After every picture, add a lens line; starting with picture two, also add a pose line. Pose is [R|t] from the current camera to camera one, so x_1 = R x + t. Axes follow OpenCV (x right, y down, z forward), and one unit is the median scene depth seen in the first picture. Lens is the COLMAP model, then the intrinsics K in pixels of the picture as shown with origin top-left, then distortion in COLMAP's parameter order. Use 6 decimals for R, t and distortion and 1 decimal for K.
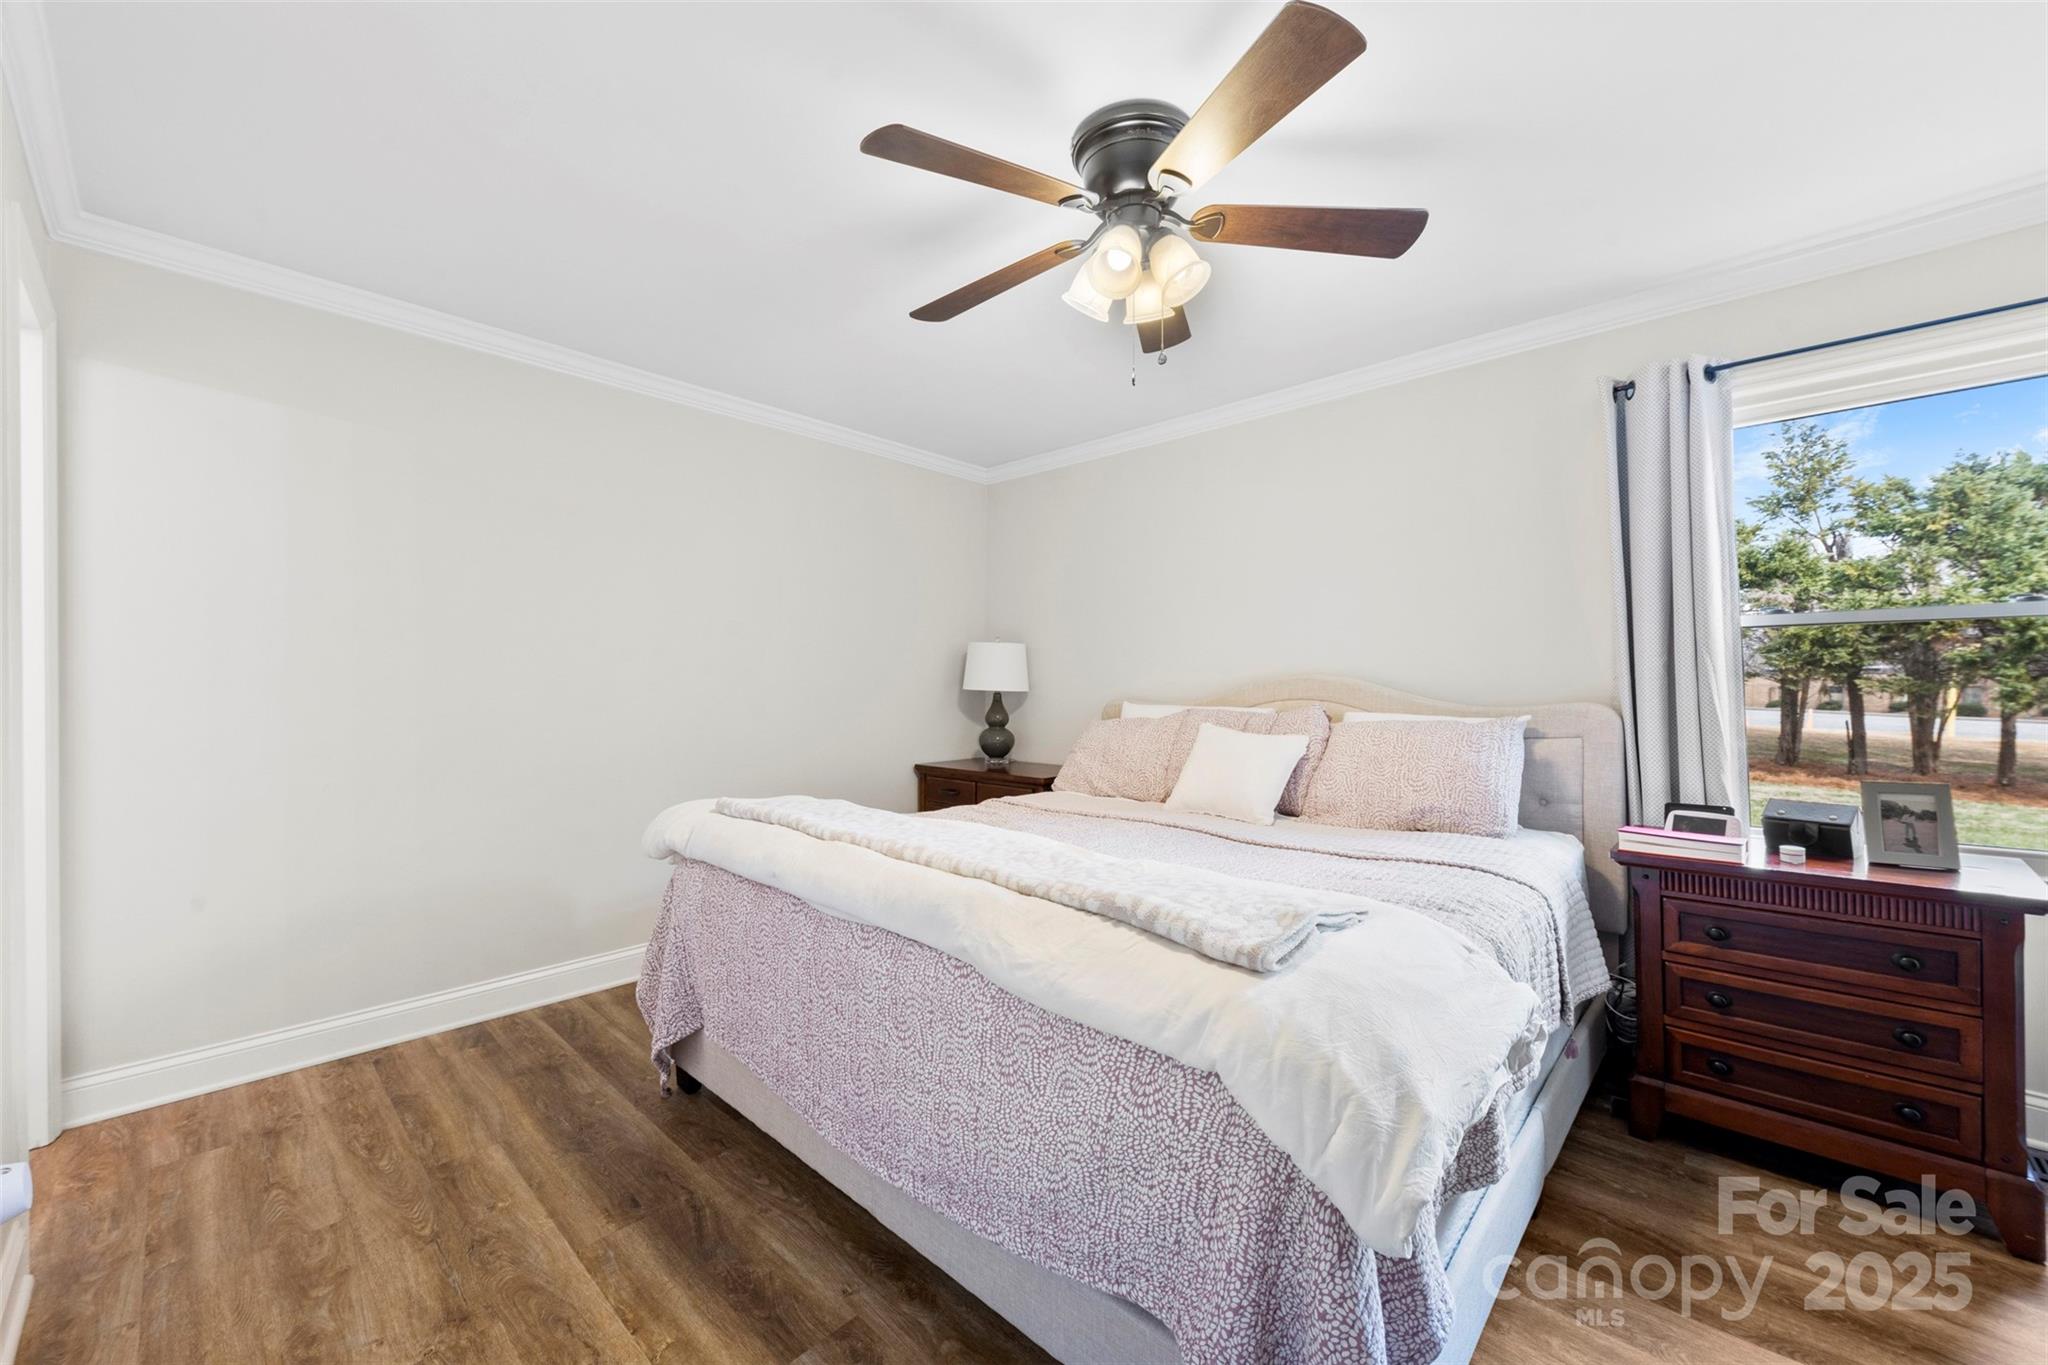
lens RADIAL K [[780.7, 0, 1029.4], [0, 780.7, 683.7], [0, 0, 1]] dist [0.010609, -0.004166]
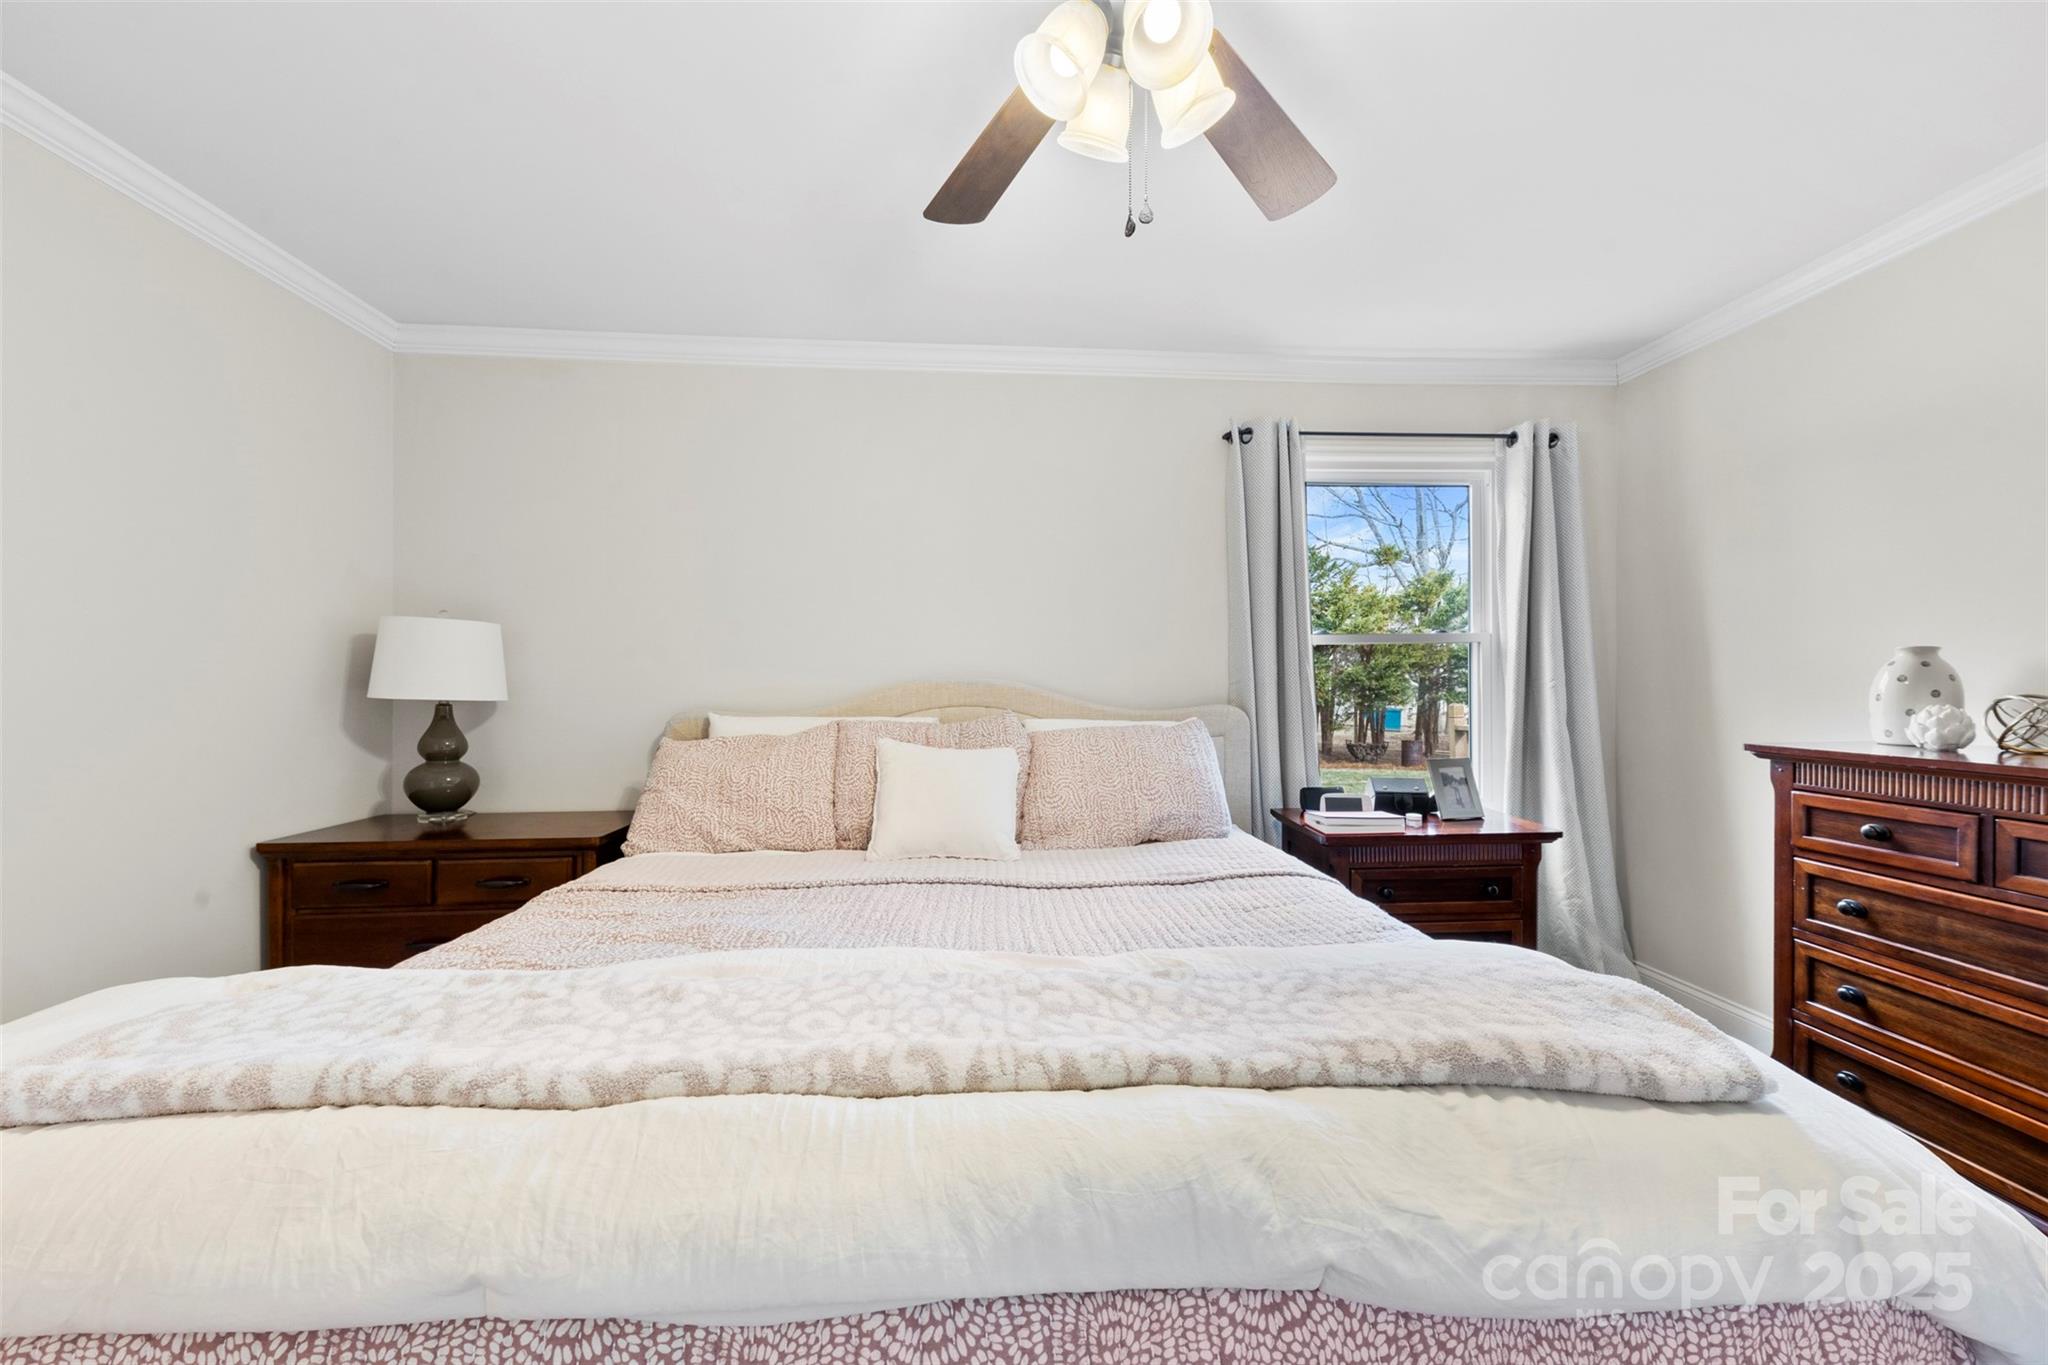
lens RADIAL K [[780.7, 0, 1028.5], [0, 780.7, 681.9], [0, 0, 1]] dist [0.010609, -0.004166]
pose [[0.681822, 0.004944, 0.731501, -0.231347], [0.000223, 0.999976, -0.006966, -0.000320], [-0.731518, 0.004913, 0.681805, 0.346802]]
